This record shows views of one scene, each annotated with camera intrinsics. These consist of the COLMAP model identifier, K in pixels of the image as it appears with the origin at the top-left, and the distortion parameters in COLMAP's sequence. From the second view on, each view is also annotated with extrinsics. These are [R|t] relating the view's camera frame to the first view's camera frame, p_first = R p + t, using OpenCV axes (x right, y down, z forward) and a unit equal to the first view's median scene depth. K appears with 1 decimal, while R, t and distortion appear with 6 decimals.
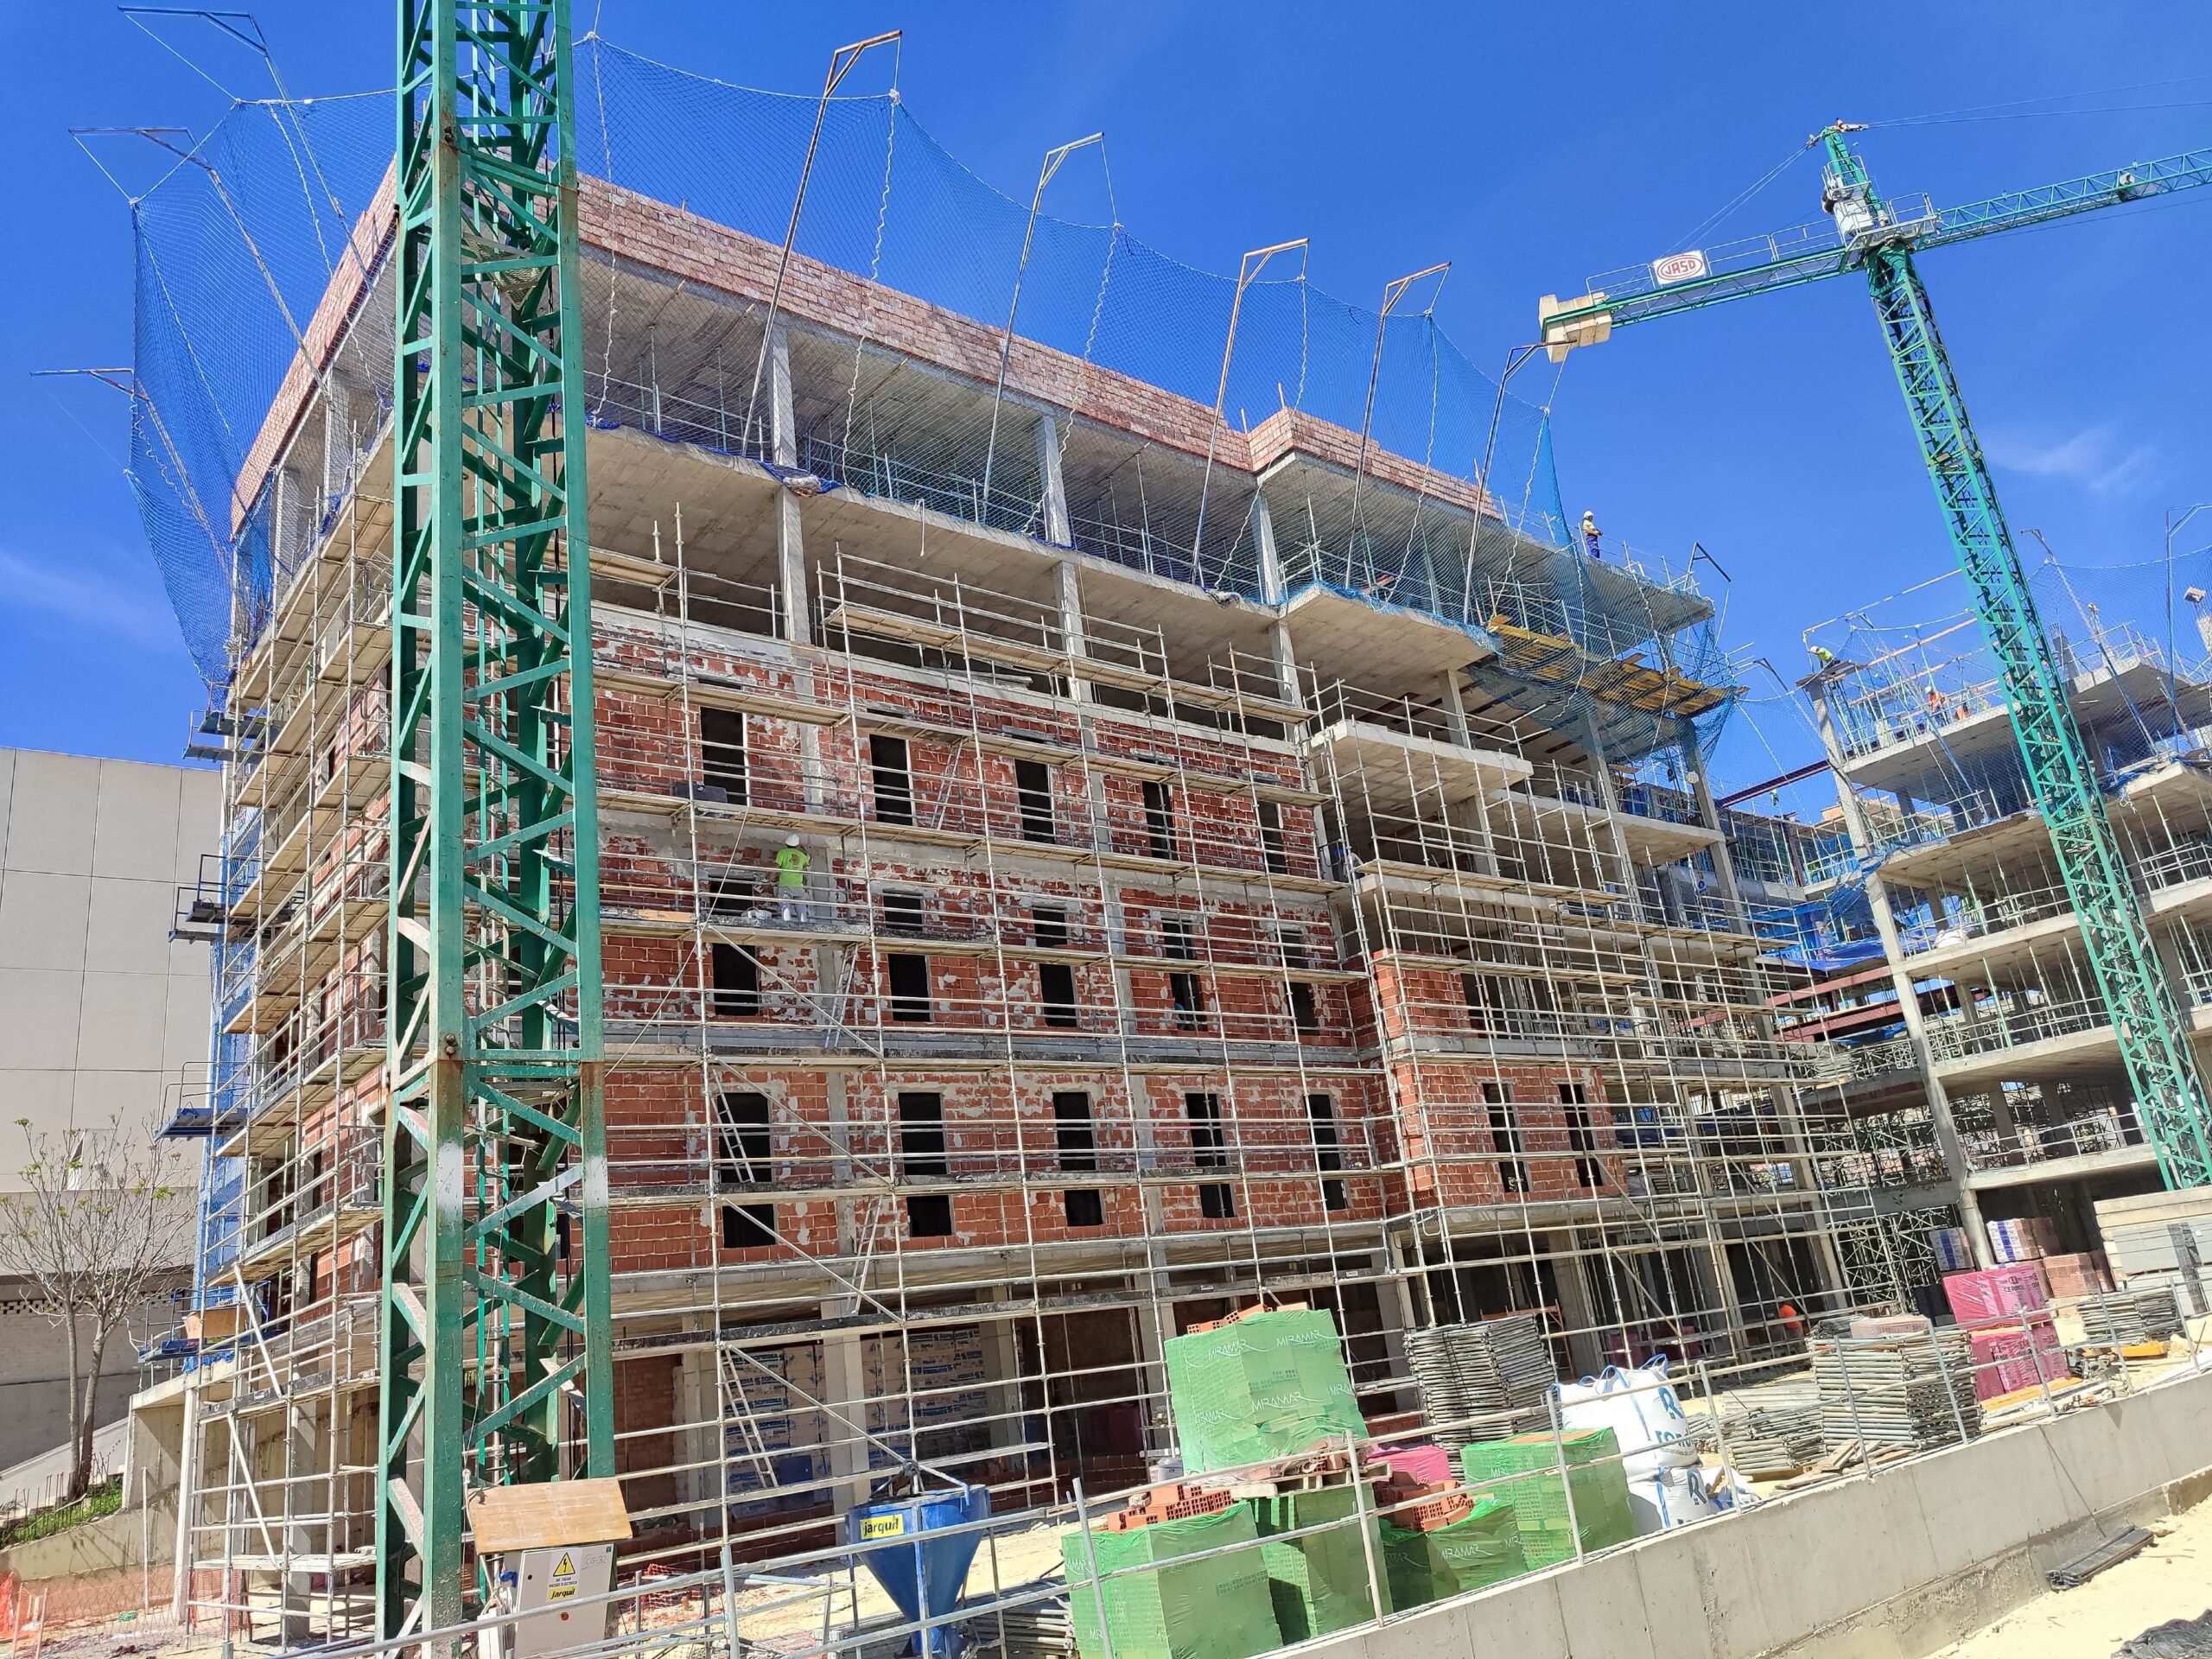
lens RADIAL K [[1589.2, 0, 1107.8], [0, 1589.2, 812.3], [0, 0, 1]] dist [0.047530, -0.029833]
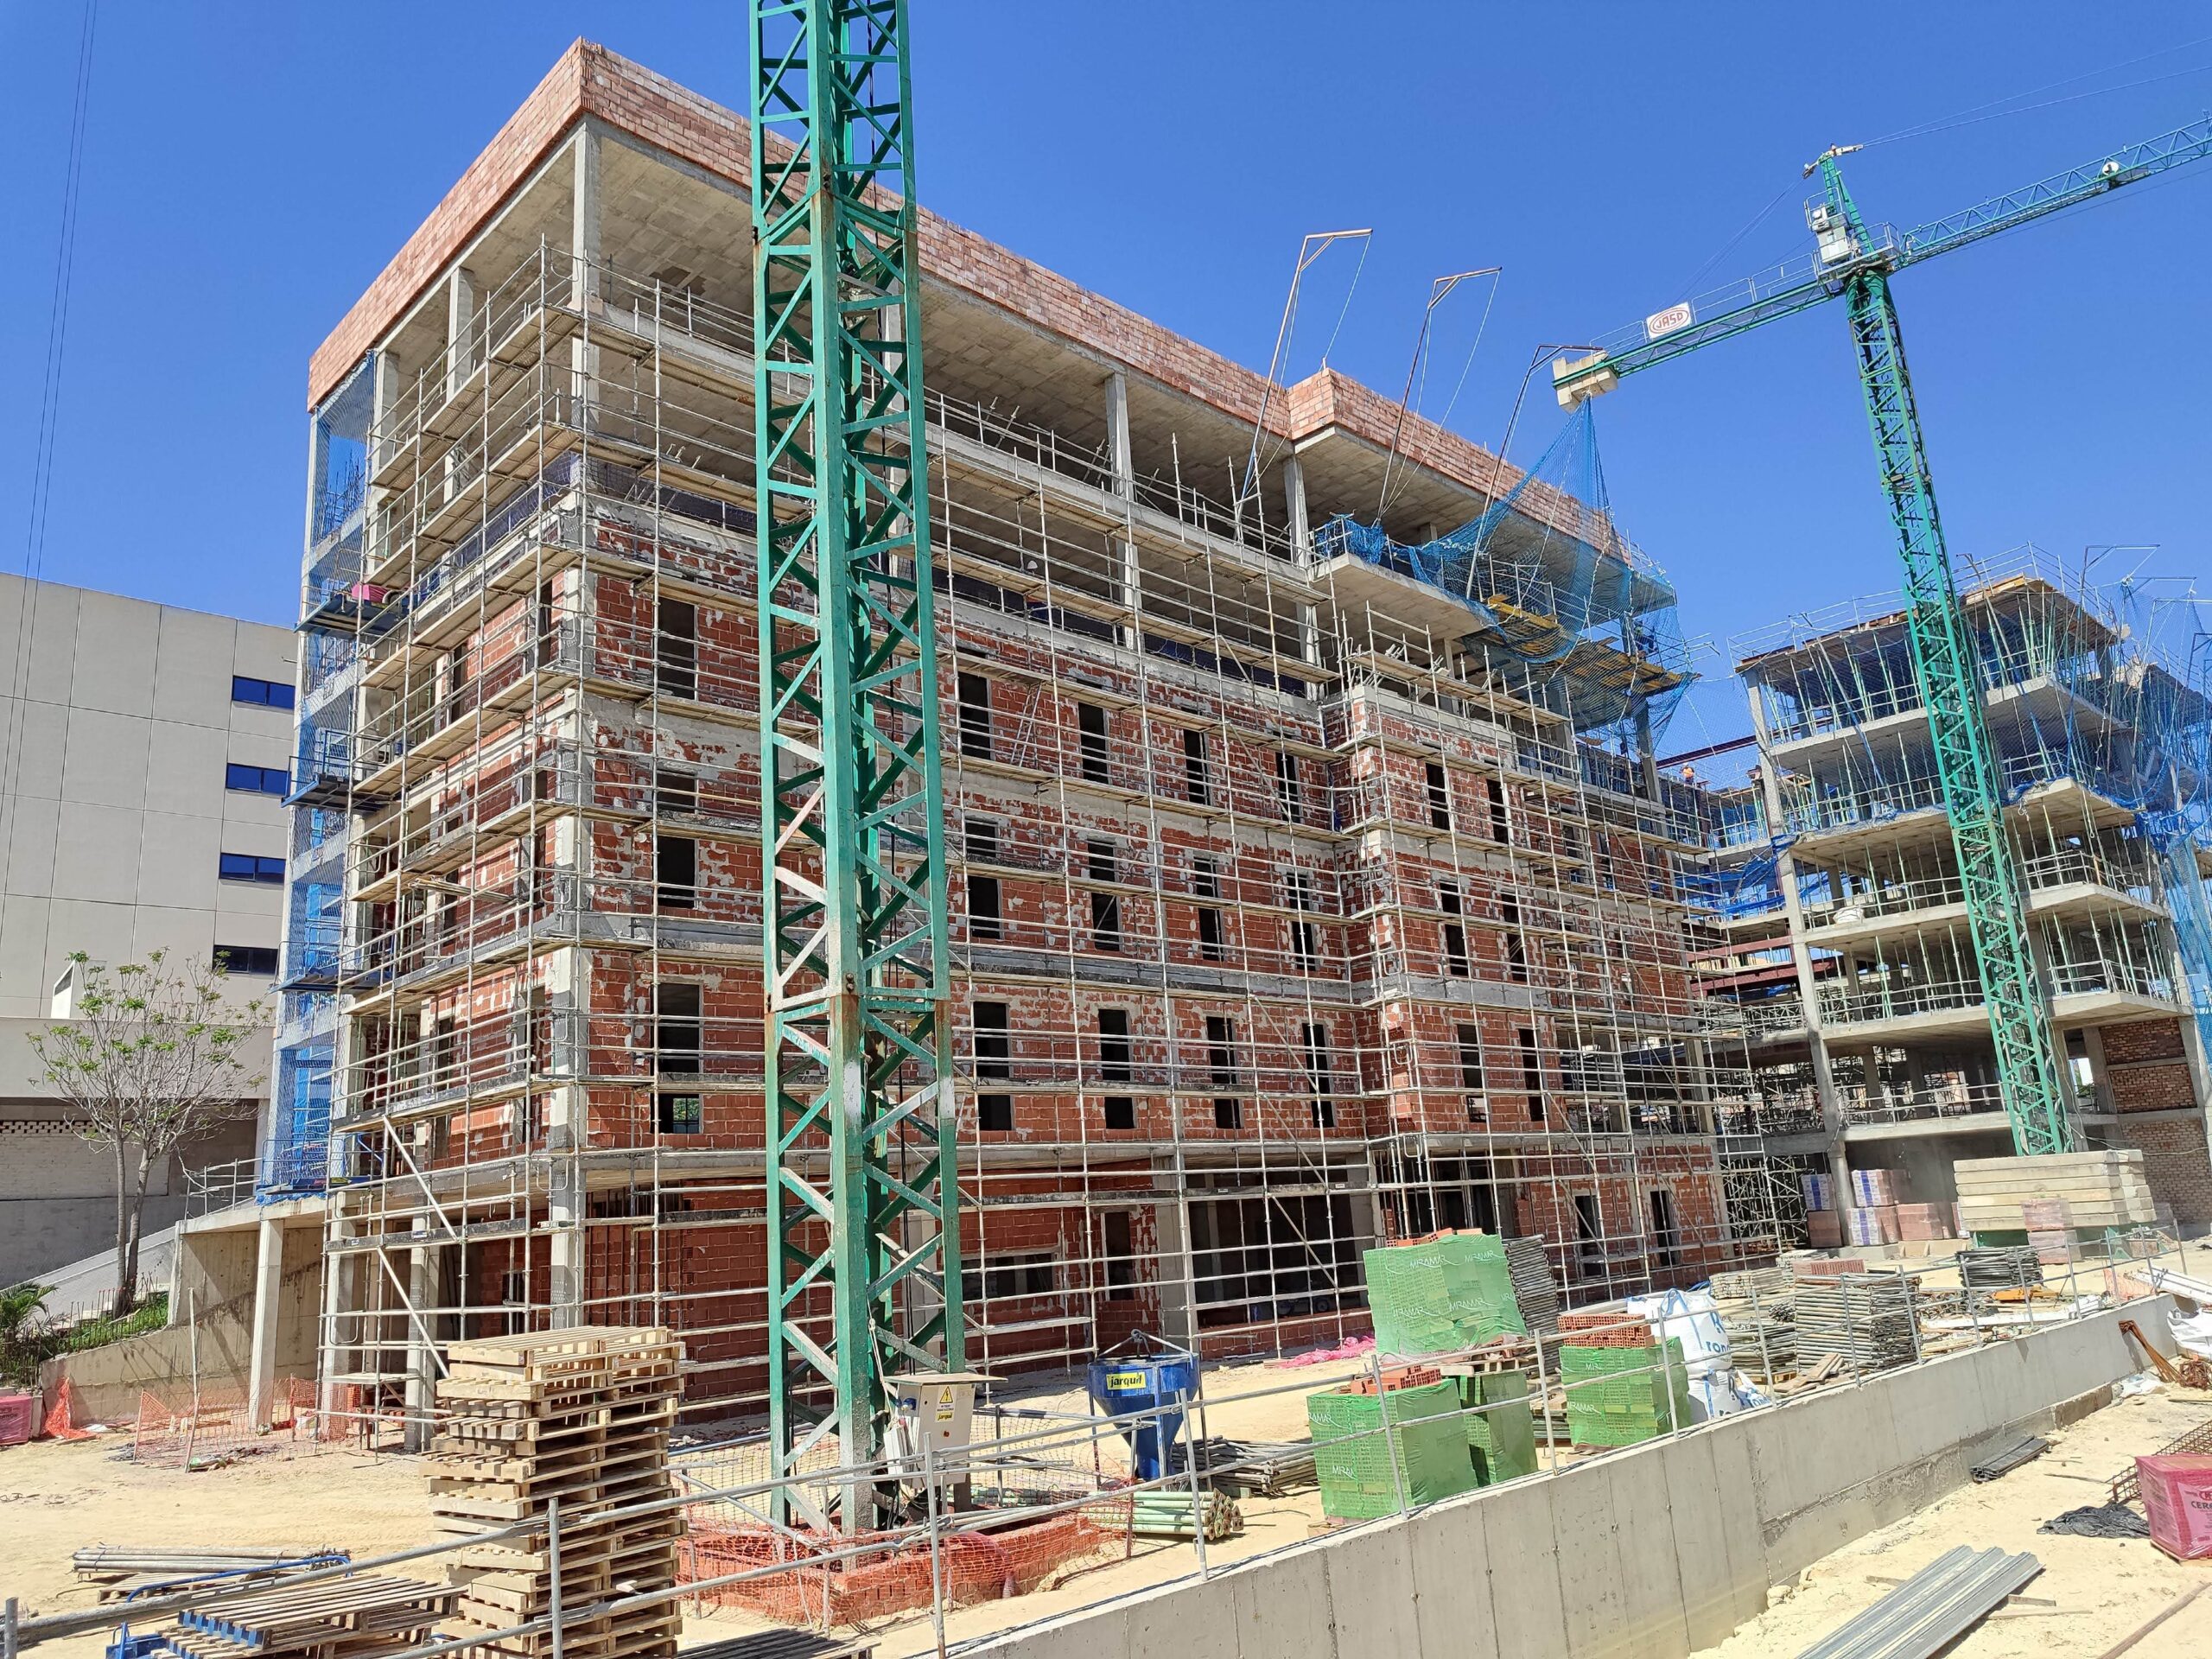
lens RADIAL K [[1589.2, 0, 1107.9], [0, 1589.2, 808.0], [0, 0, 1]] dist [0.047530, -0.029833]
pose [[0.993455, 0.083067, 0.078397, -0.115214], [-0.088050, 0.994159, 0.062406, -0.030141], [-0.072755, -0.068901, 0.994967, -0.083722]]
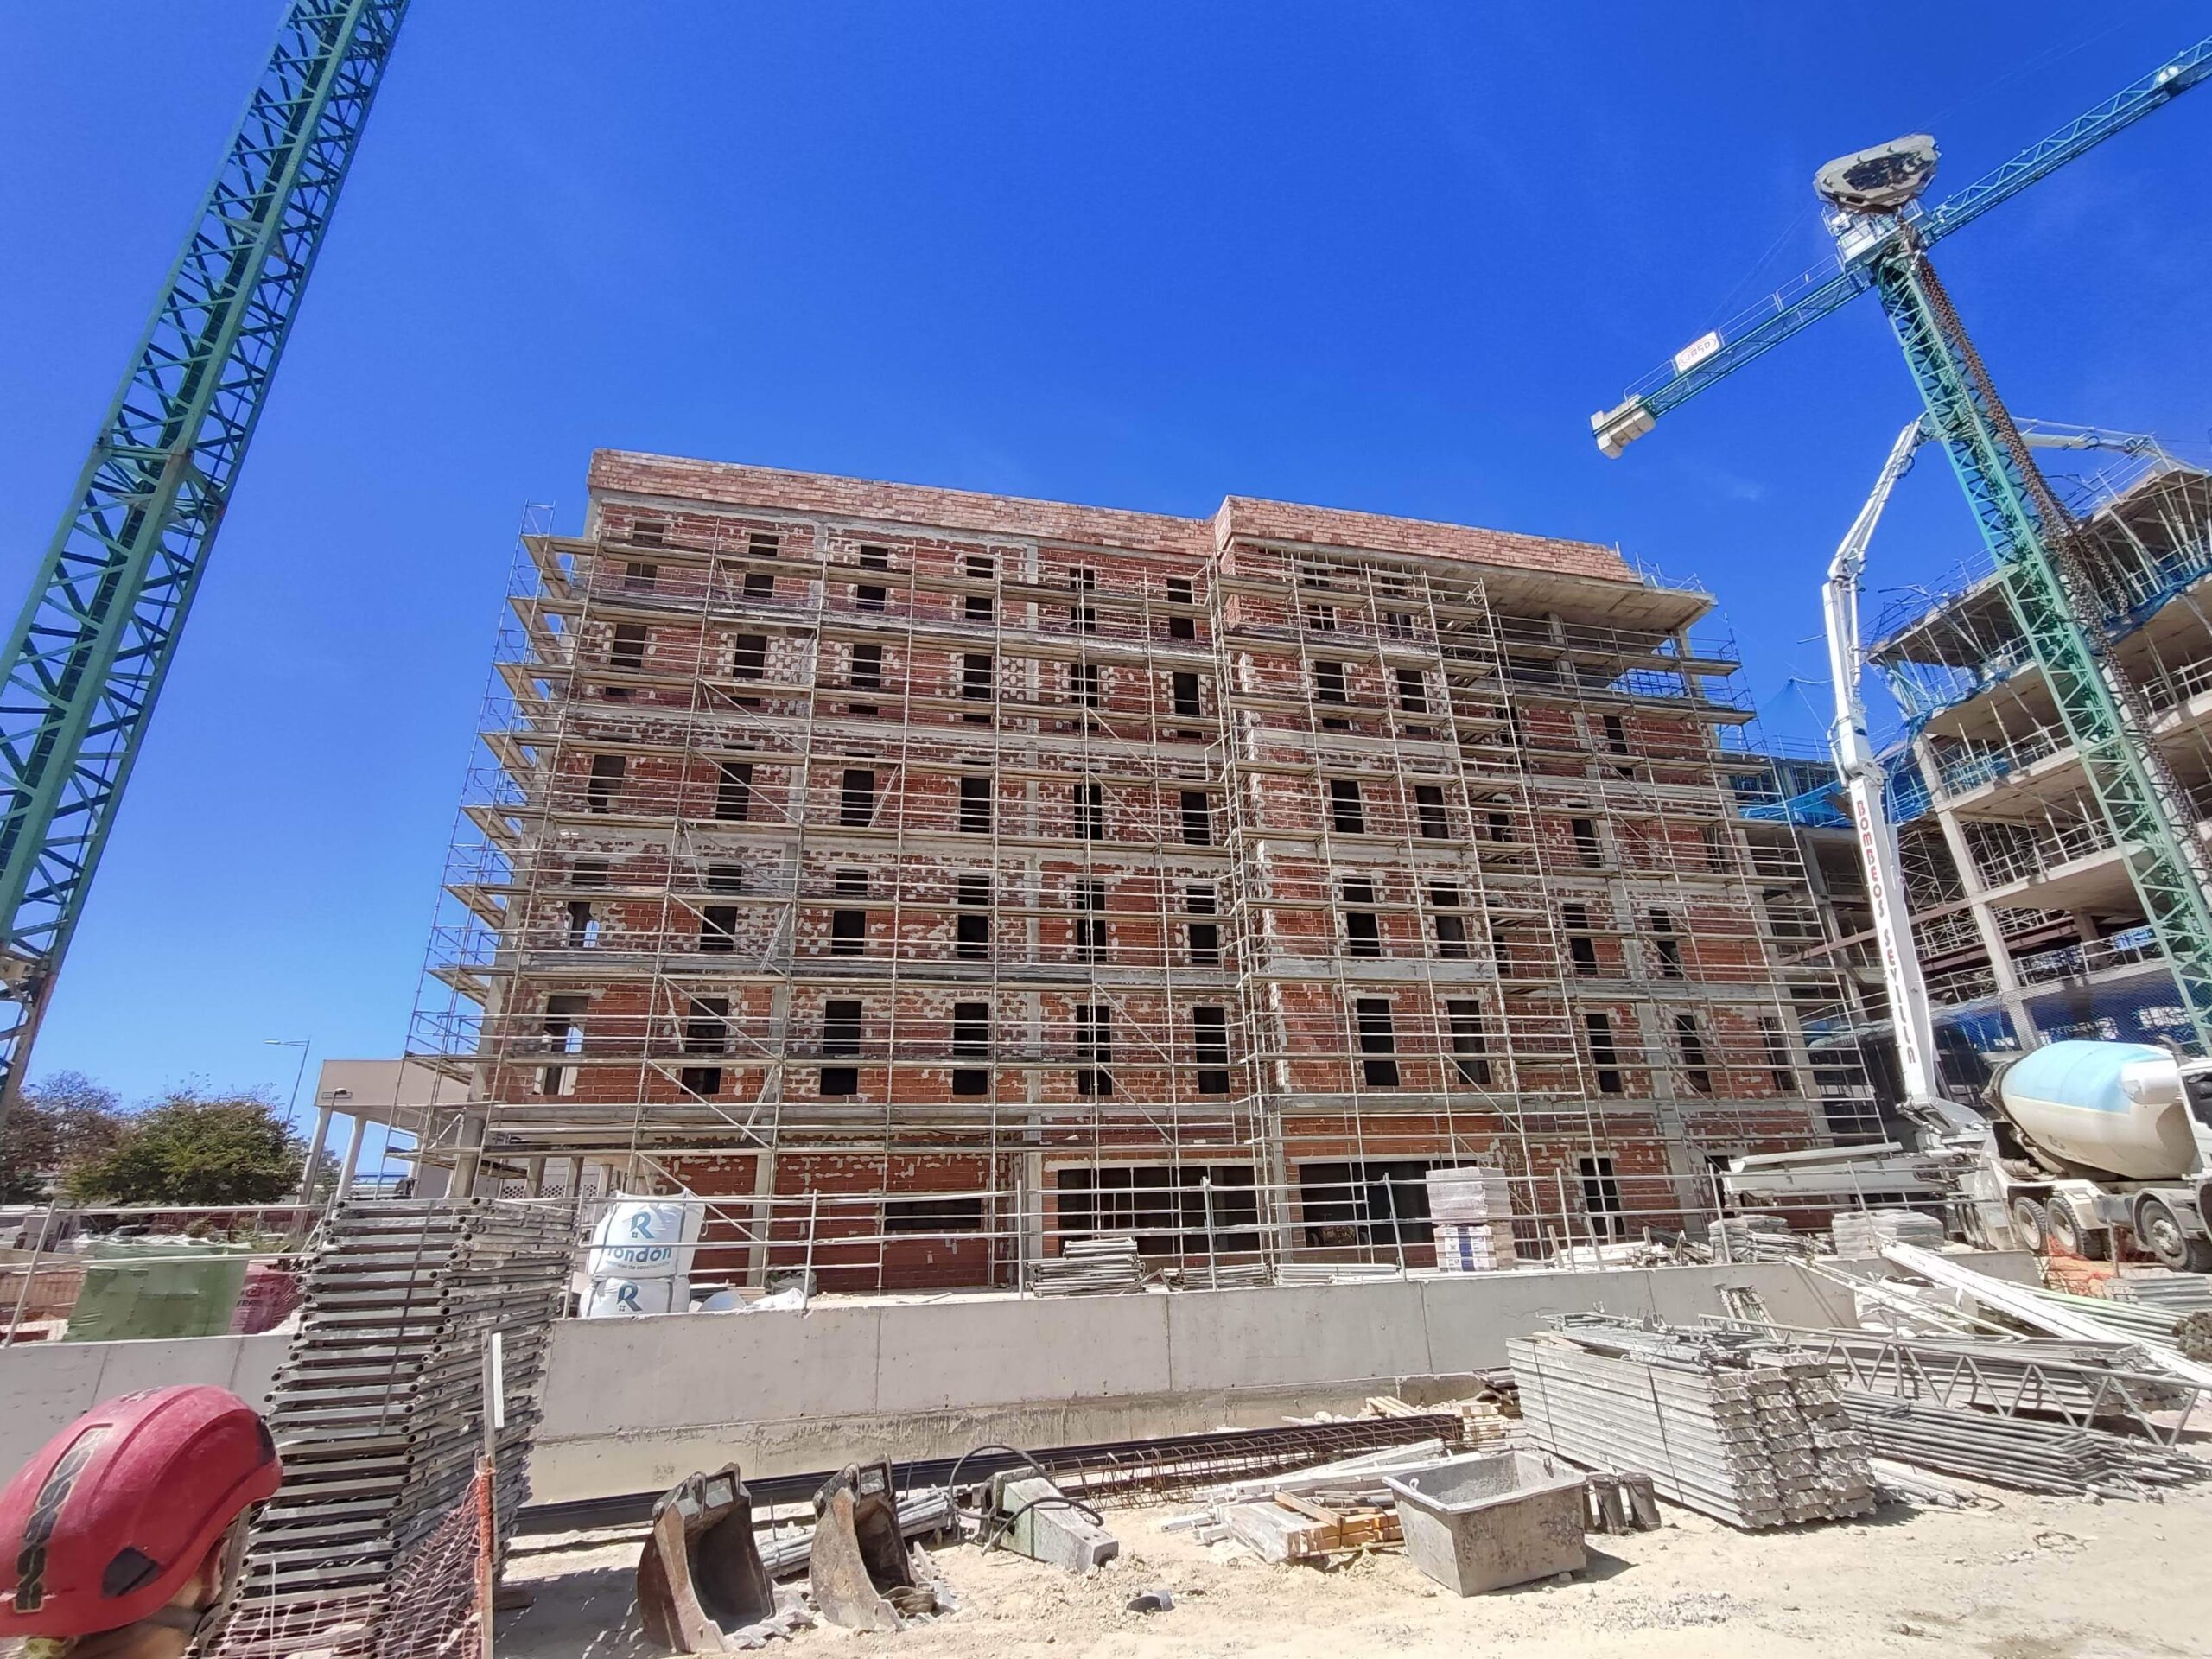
lens RADIAL K [[903.0, 0, 1088.3], [0, 903.0, 856.7], [0, 0, 1]] dist [-0.043580, 0.000021]
pose [[0.880233, -0.056805, -0.471130, 0.425360], [0.067486, 0.997703, 0.005791, 0.042337], [0.469719, -0.036892, 0.882045, 0.306731]]
